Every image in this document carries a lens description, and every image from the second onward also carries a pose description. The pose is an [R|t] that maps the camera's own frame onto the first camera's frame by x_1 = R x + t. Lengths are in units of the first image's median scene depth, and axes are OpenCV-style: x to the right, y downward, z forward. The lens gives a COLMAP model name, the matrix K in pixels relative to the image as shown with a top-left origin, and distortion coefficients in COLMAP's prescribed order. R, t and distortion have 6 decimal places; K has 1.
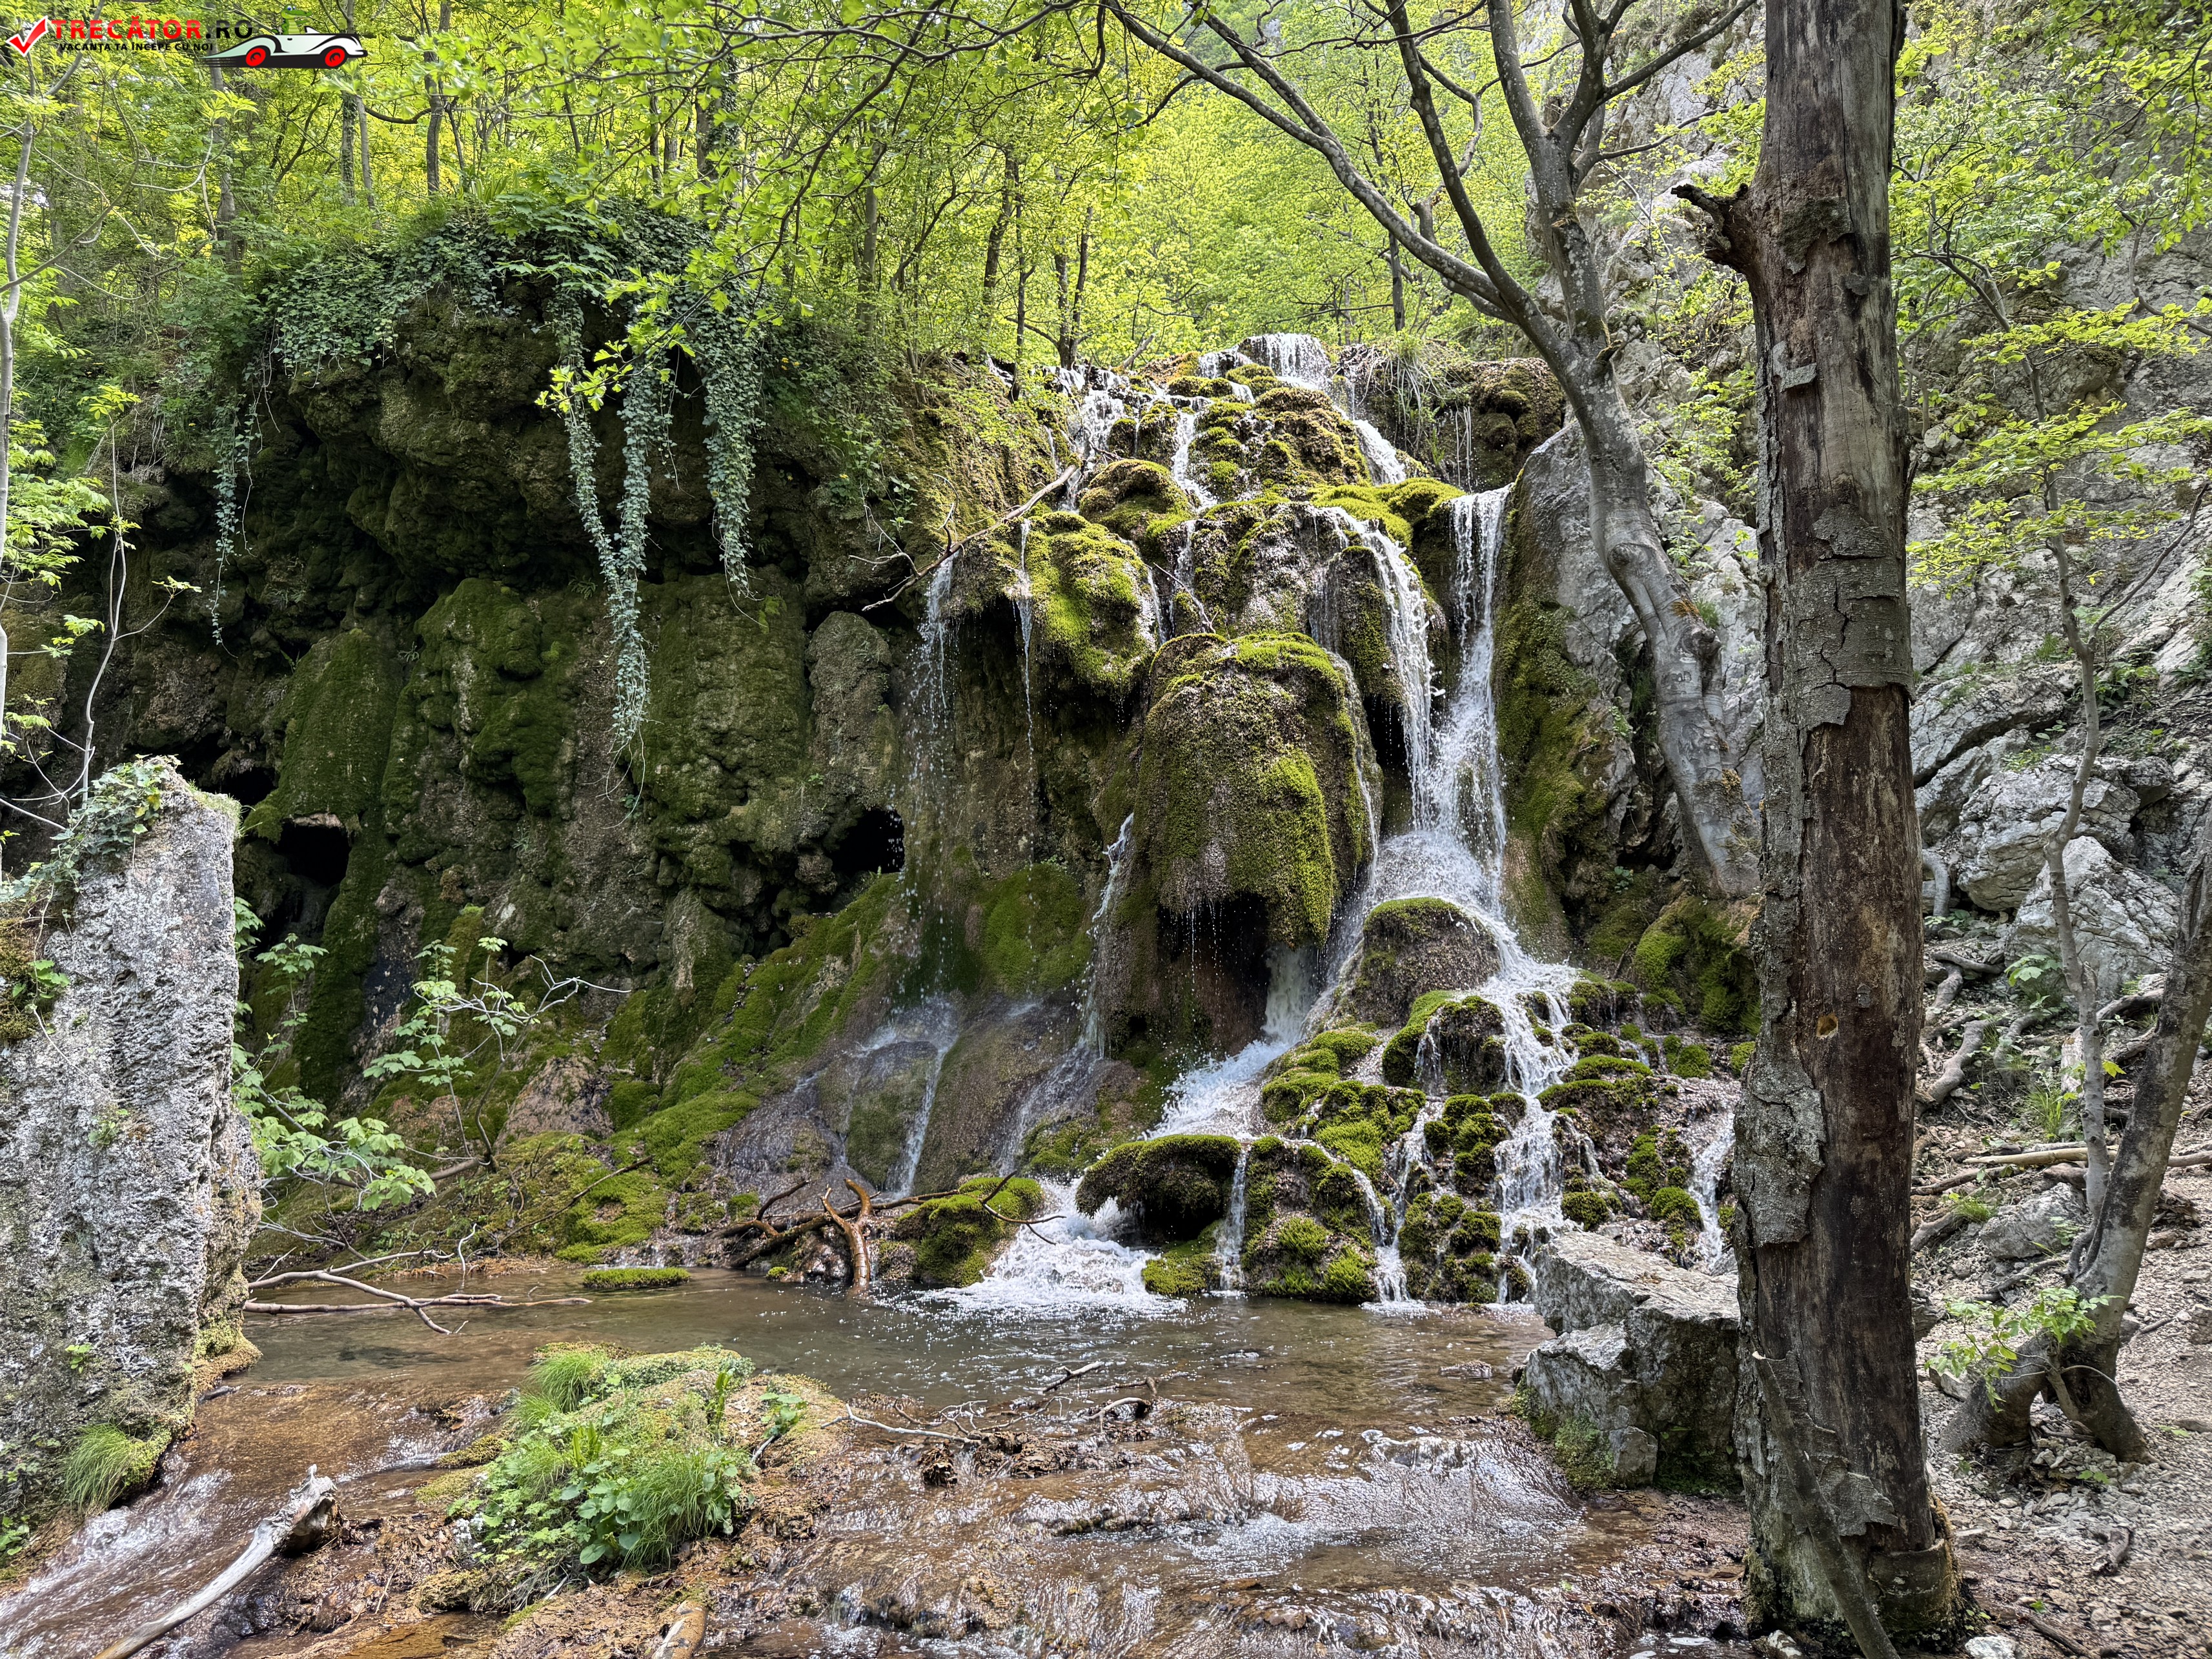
lens RADIAL K [[1542.2, 0, 1104.1], [0, 1542.2, 823.9], [0, 0, 1]] dist [0.165703, -0.310987]
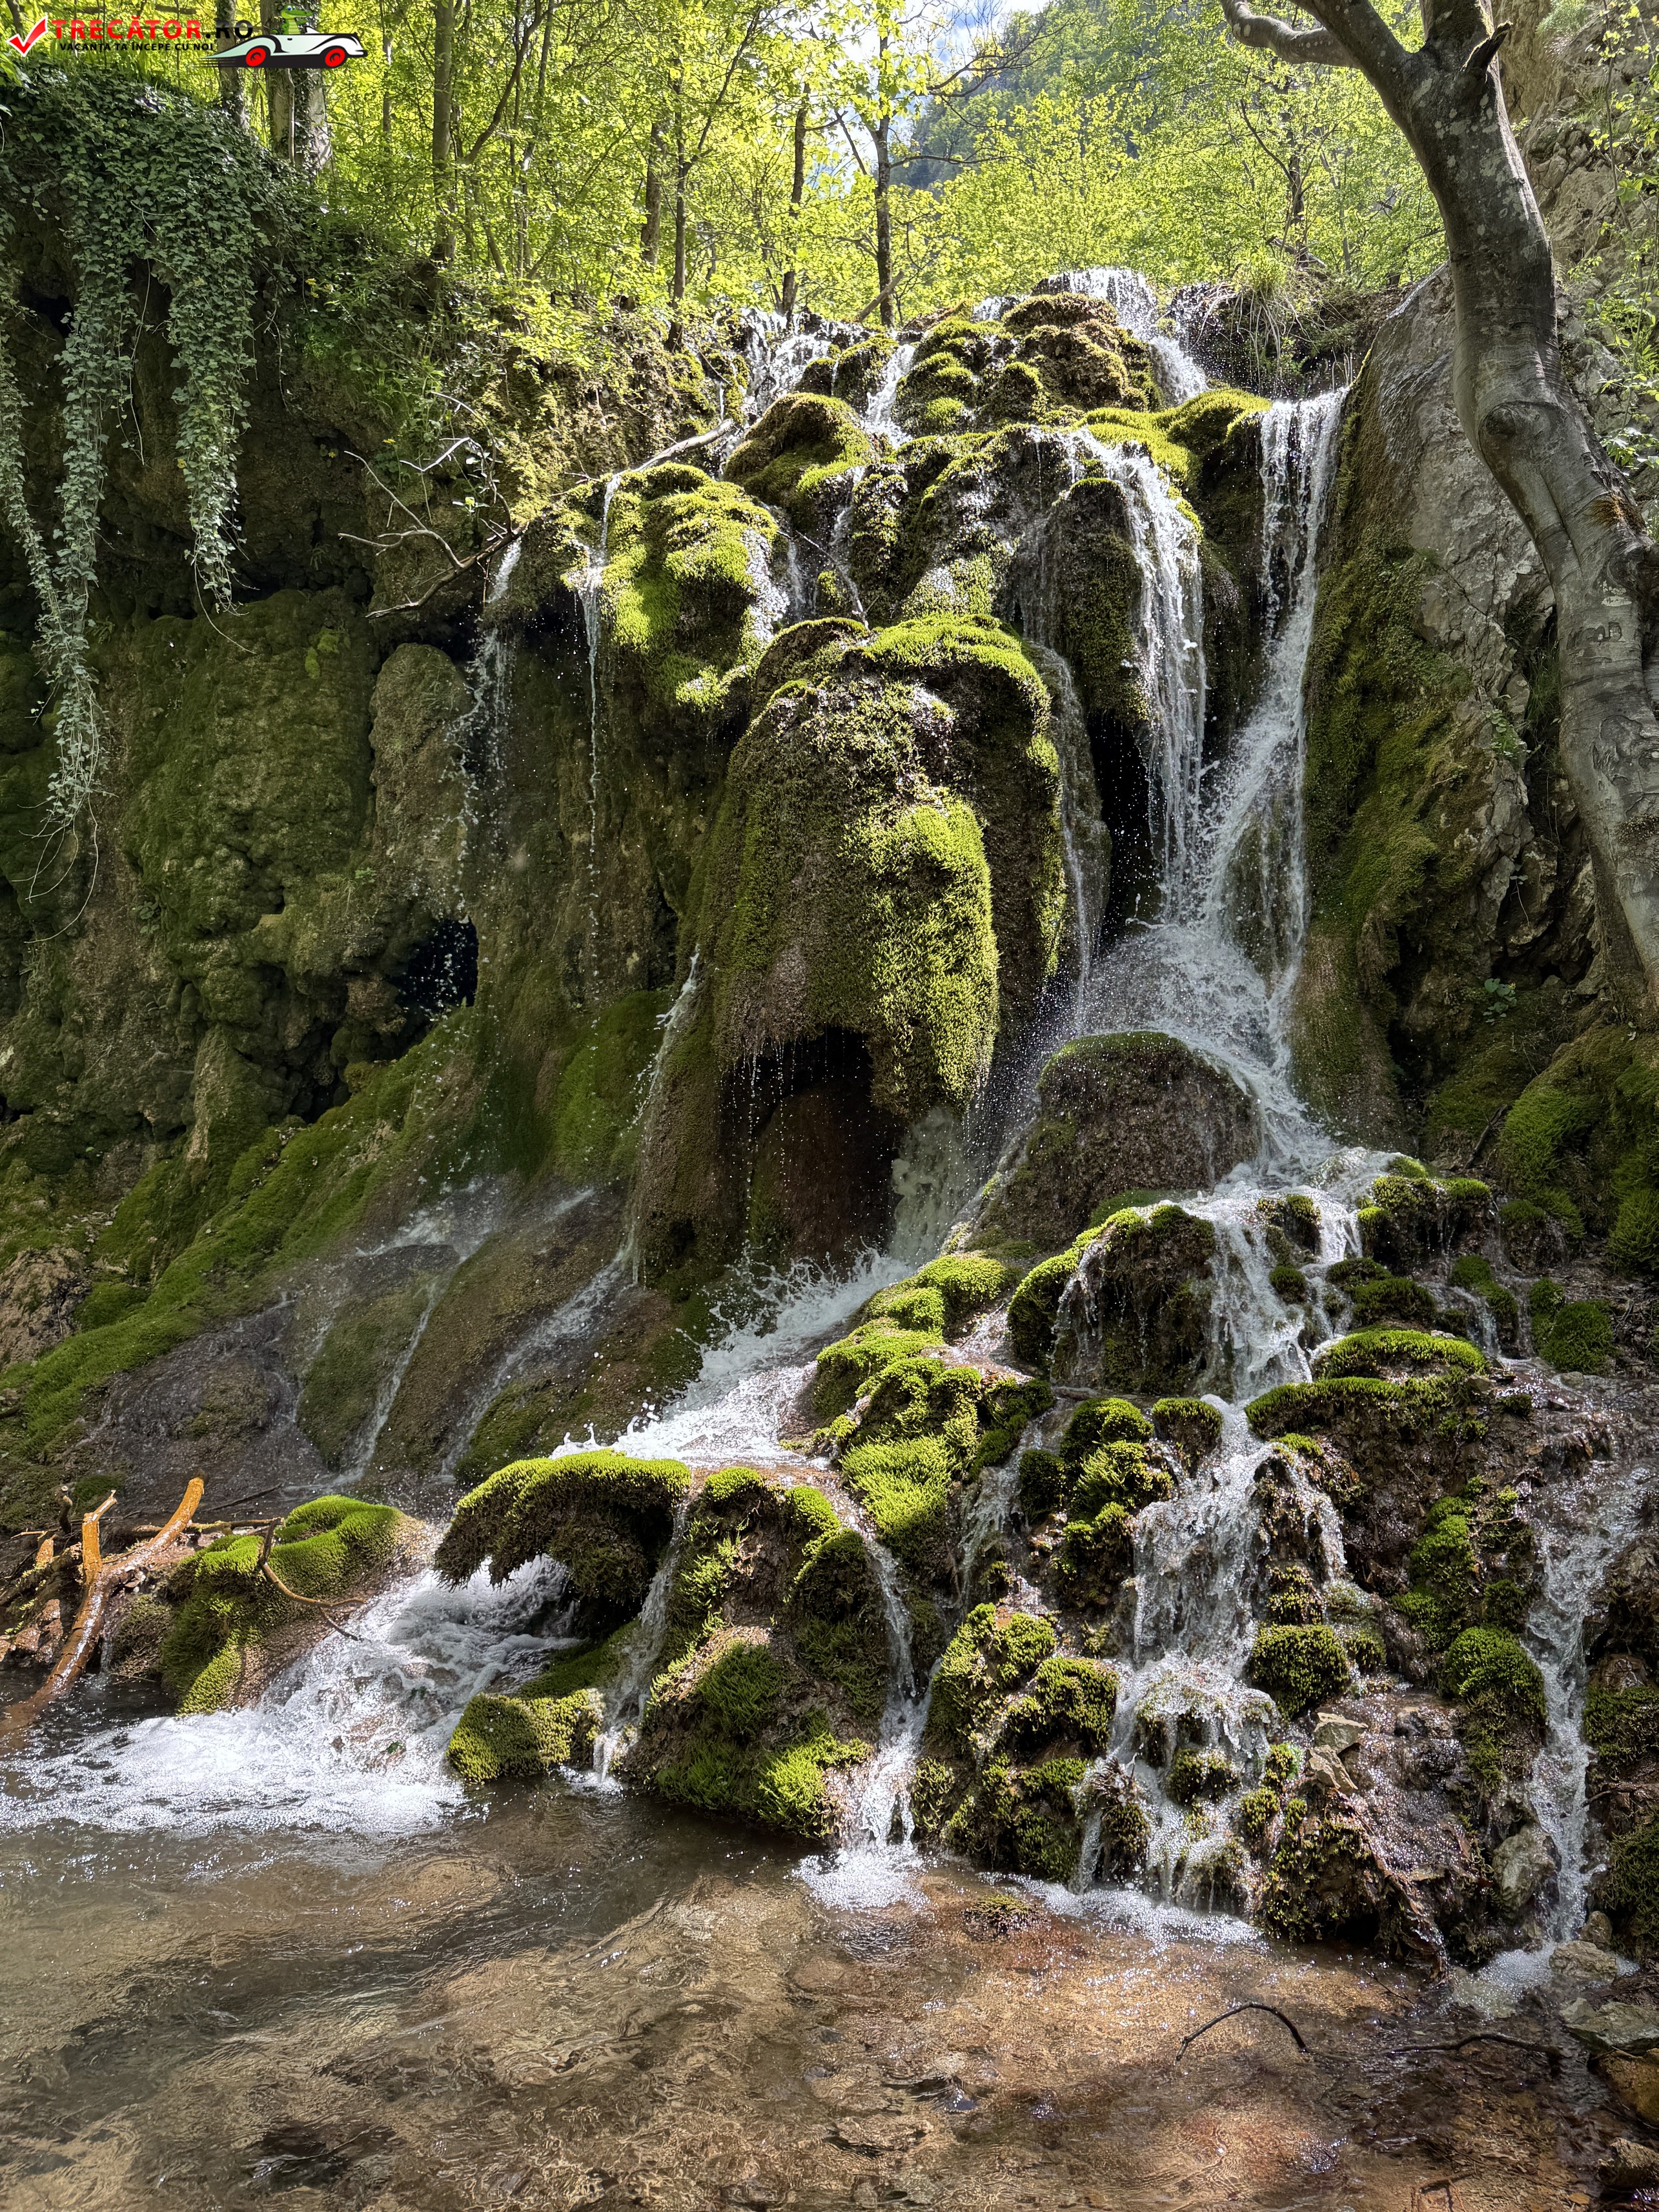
lens RADIAL K [[1529.9, 0, 834.3], [0, 1529.9, 1111.0], [0, 0, 1]] dist [0.178350, -0.366204]
pose [[0.989627, 0.004567, -0.143588, 0.162005], [0.008056, 0.996158, 0.087206, 0.022822], [0.143435, -0.087459, 0.985788, 0.363031]]
